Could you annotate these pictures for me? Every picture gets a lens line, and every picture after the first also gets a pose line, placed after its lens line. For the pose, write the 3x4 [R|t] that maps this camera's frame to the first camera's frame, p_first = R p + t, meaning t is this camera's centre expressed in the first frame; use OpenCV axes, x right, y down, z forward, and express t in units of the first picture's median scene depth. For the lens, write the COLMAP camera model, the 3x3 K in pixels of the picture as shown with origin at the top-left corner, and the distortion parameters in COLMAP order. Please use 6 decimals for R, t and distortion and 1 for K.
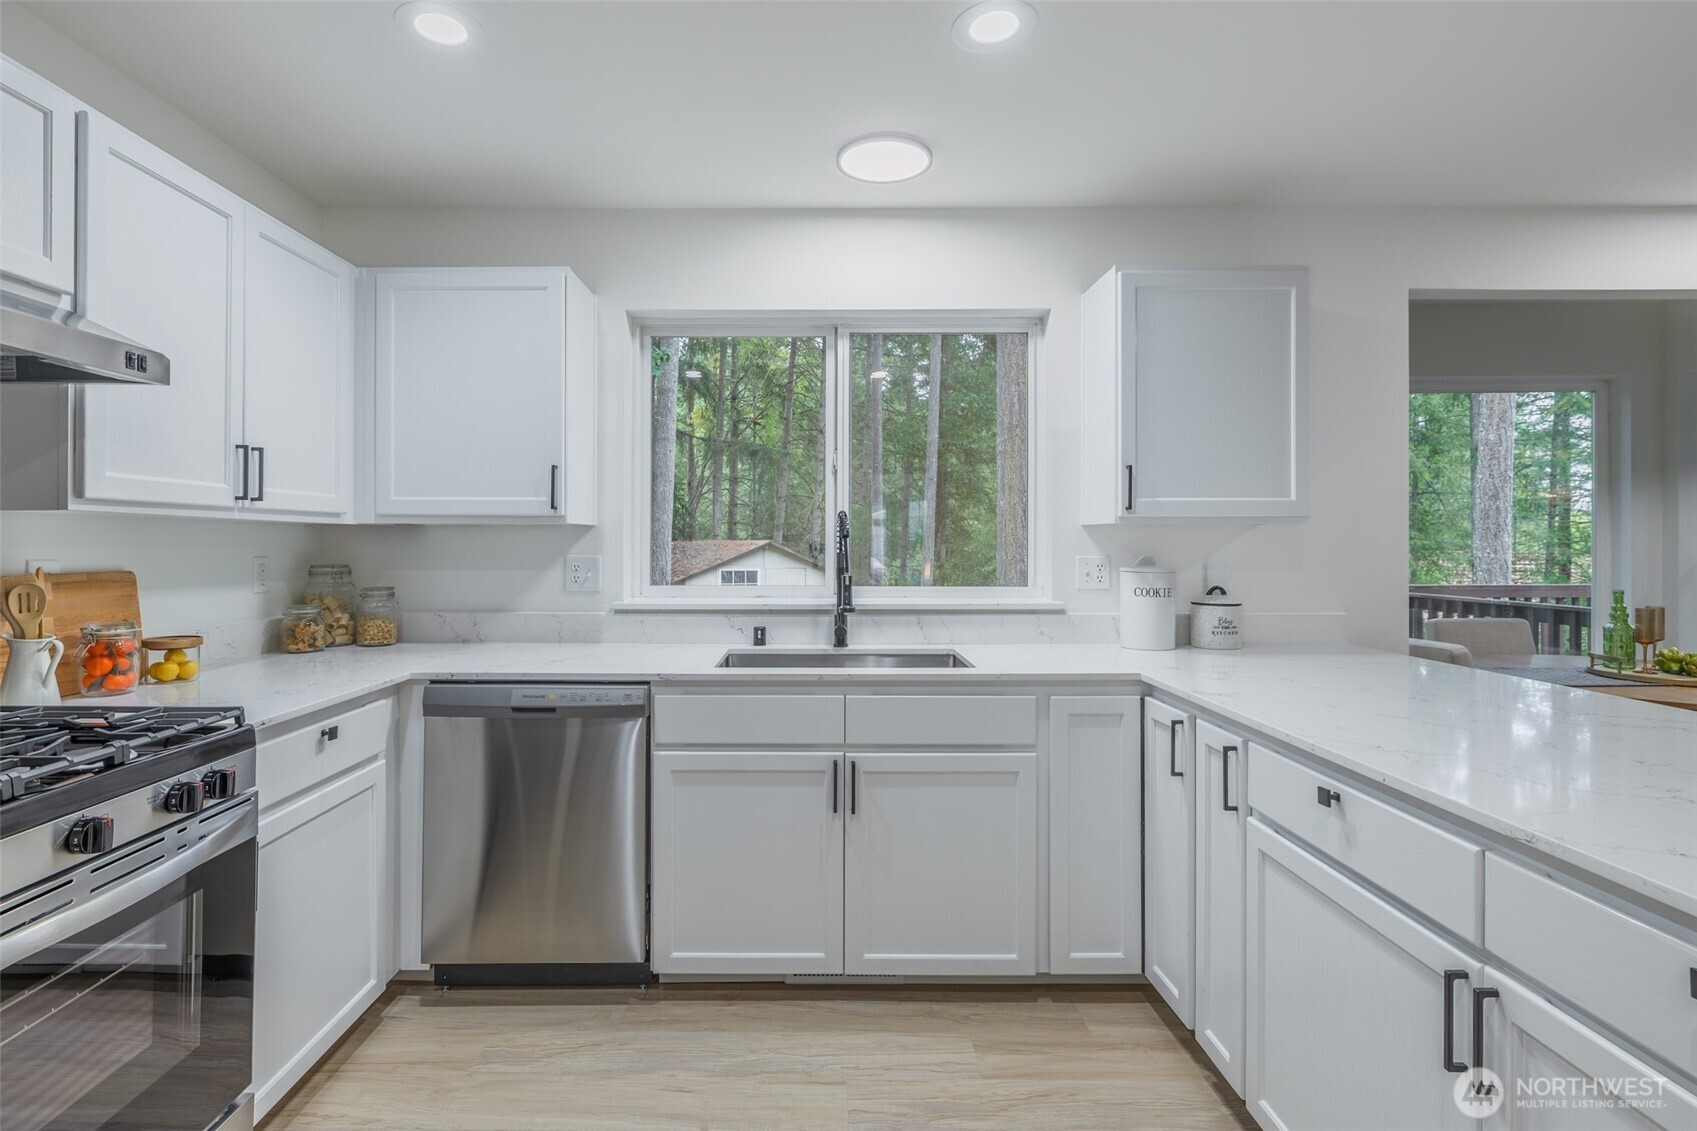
lens RADIAL K [[814.8, 0, 800.0], [0, 814.8, 542.8], [0, 0, 1]] dist [-0.002054, 0.000104]
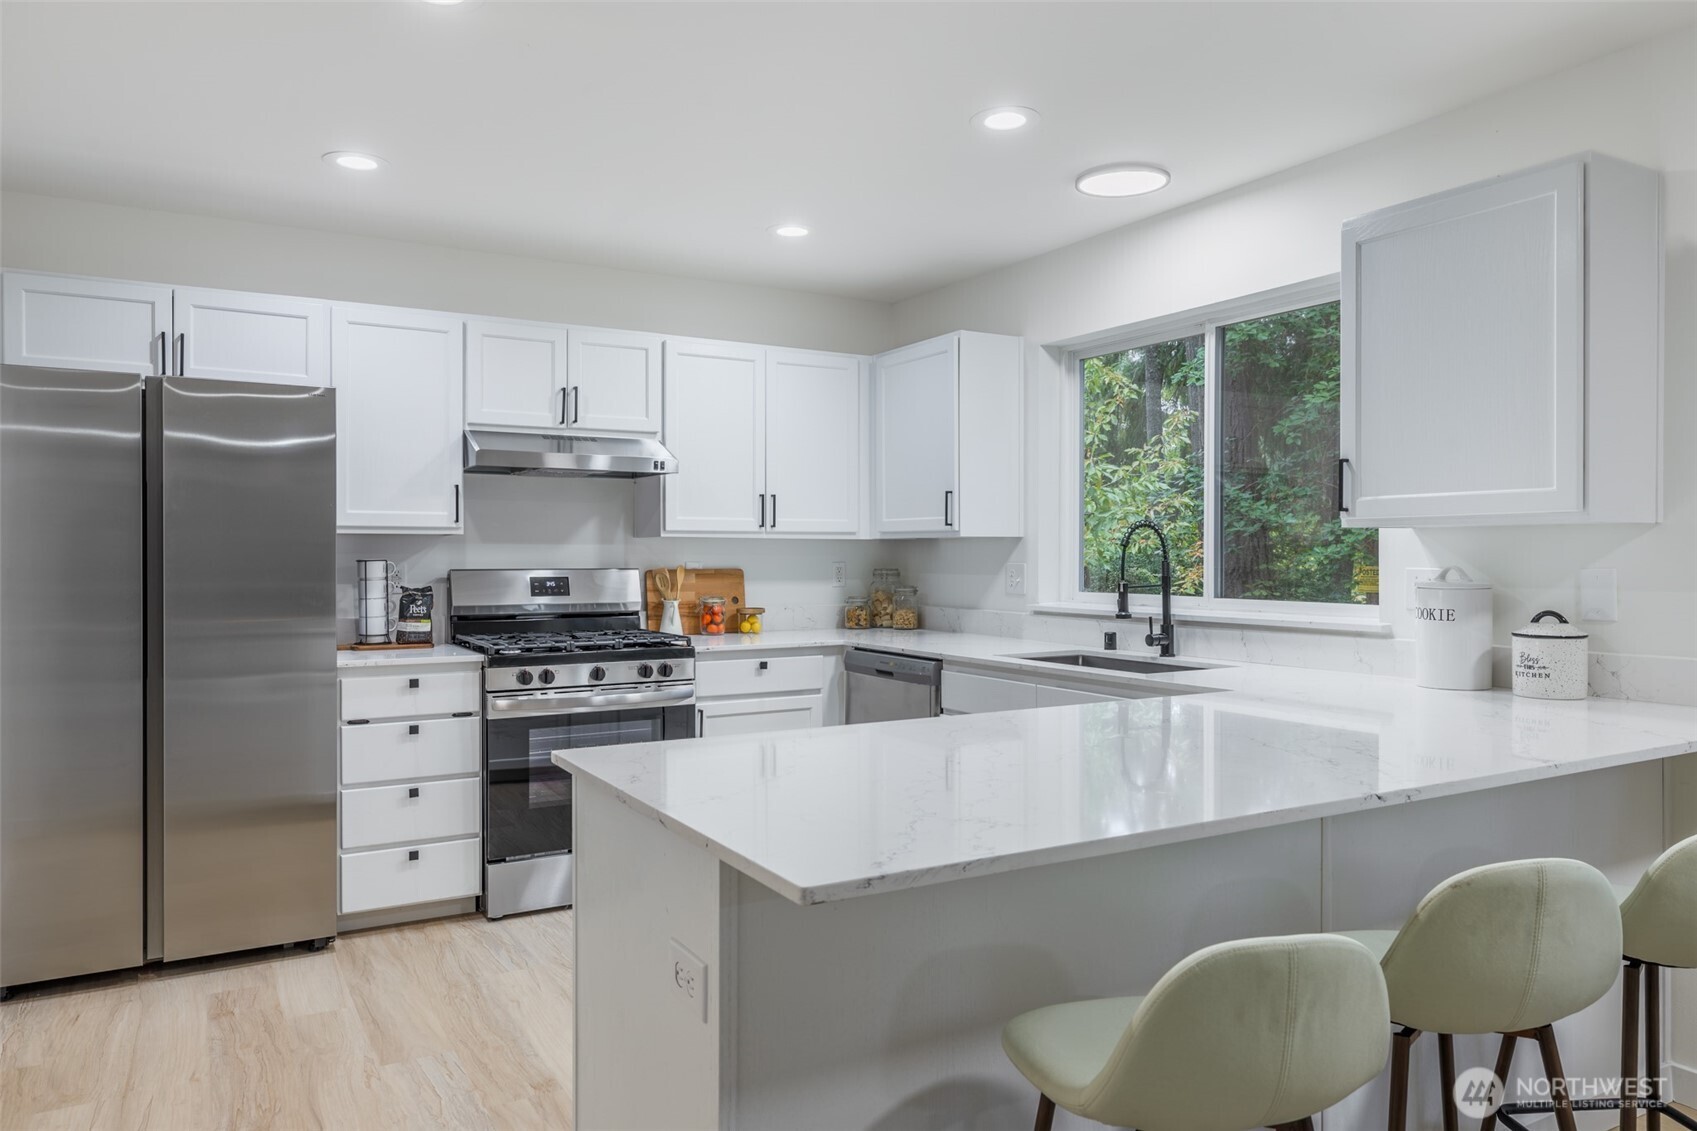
lens RADIAL K [[1165.6, 0, 848.5], [0, 1165.6, 565.5], [0, 0, 1]] dist [0.018517, -0.000275]
pose [[0.507817, 0.007404, -0.861433, 1.318444], [0.001461, 0.999954, 0.009456, 0.003518], [0.861464, -0.006061, 0.507783, -0.062159]]
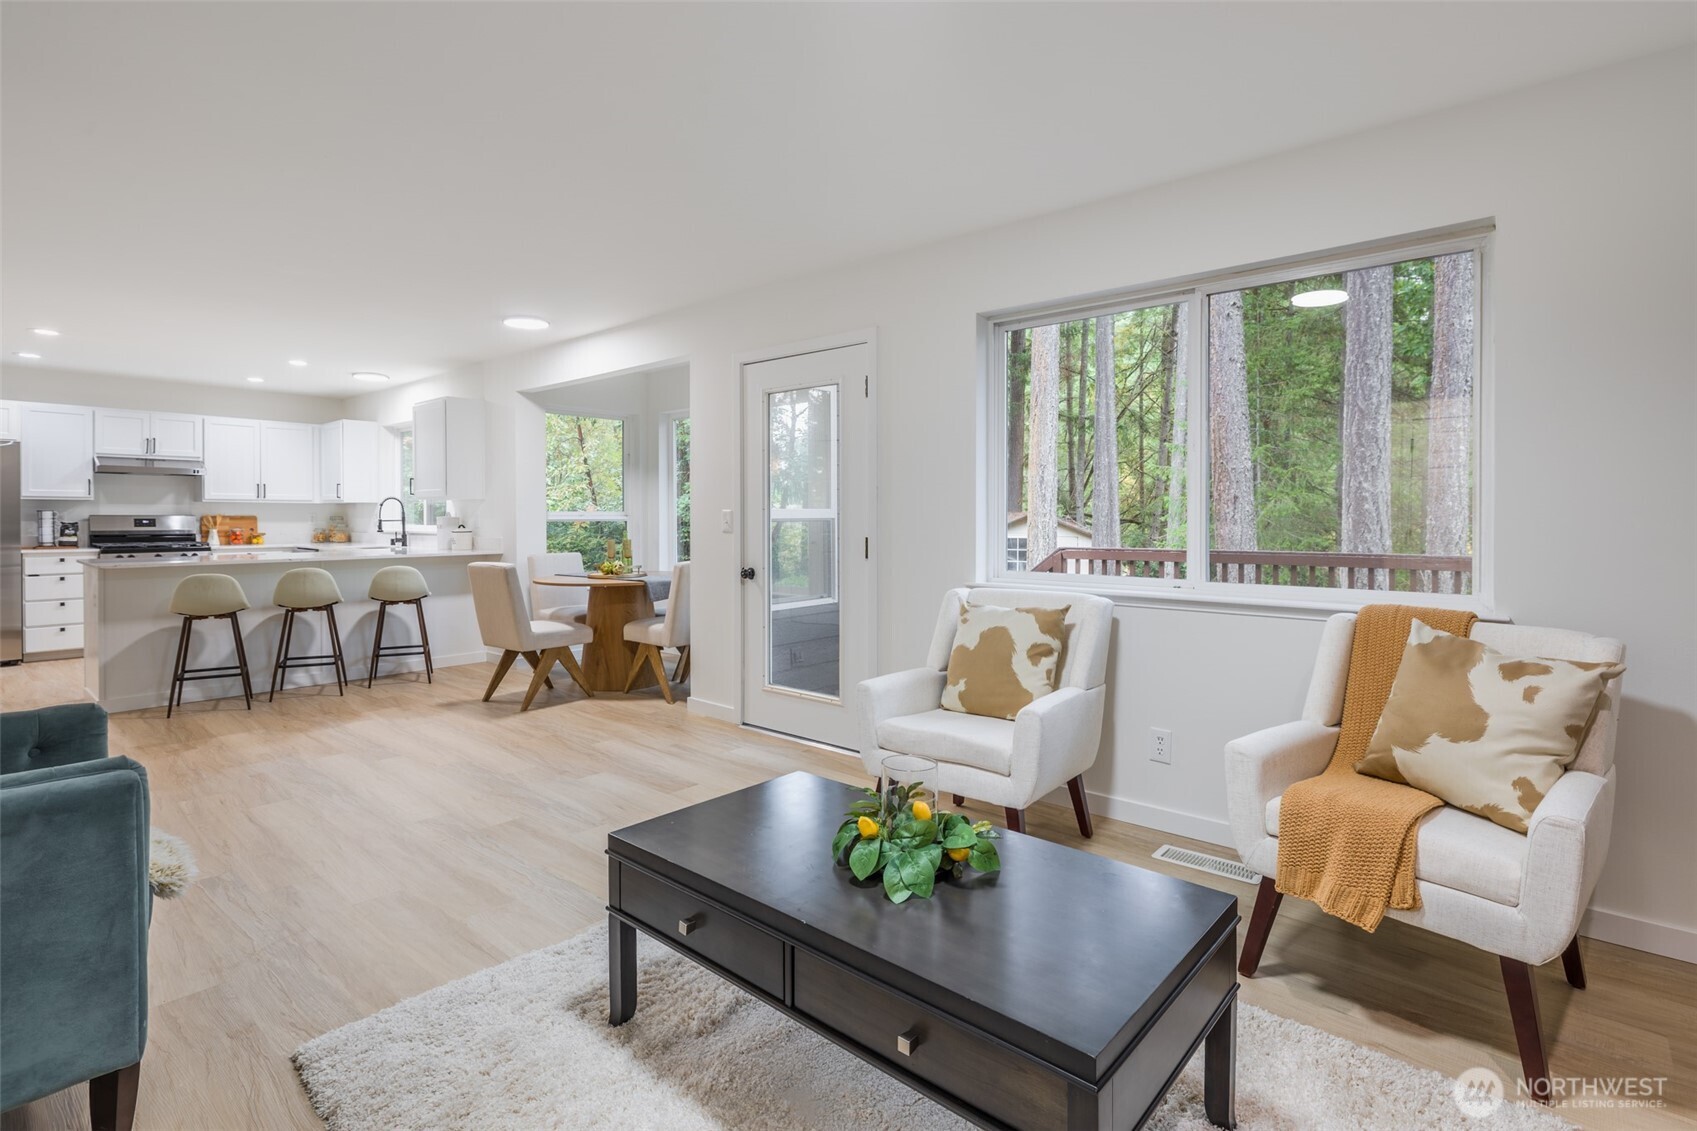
lens RADIAL K [[819.2, 0, 846.9], [0, 819.2, 529.1], [0, 0, 1]] dist [-0.003293, -0.000625]
pose [[0.755960, 0.008214, -0.654566, 3.625835], [0.001007, 0.999906, 0.013710, 0.042216], [0.654617, -0.011023, 0.755880, -0.115740]]
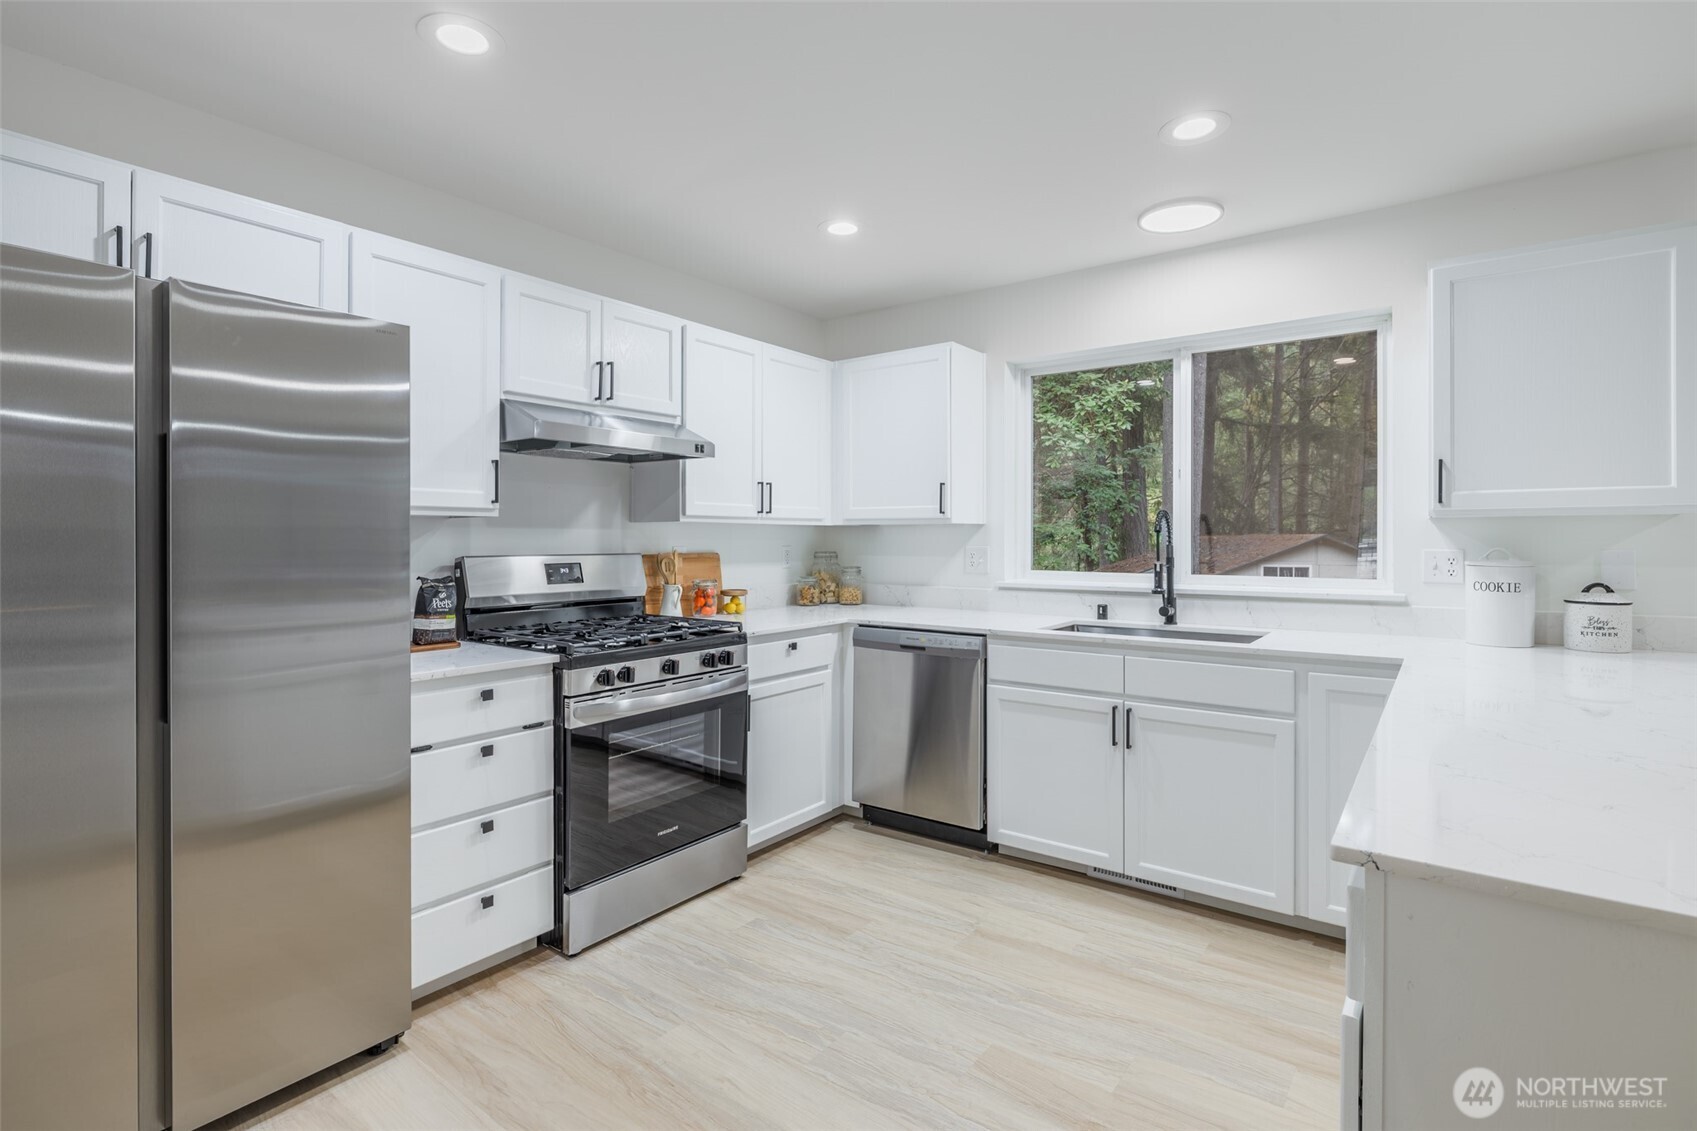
lens RADIAL K [[808.0, 0, 839.7], [0, 808.0, 542.6], [0, 0, 1]] dist [-0.003320, 0.000005]
pose [[0.804769, 0.001763, -0.593586, 0.441708], [0.001965, 0.999982, 0.005634, 0.001356], [0.593585, -0.005701, 0.804751, -0.278657]]
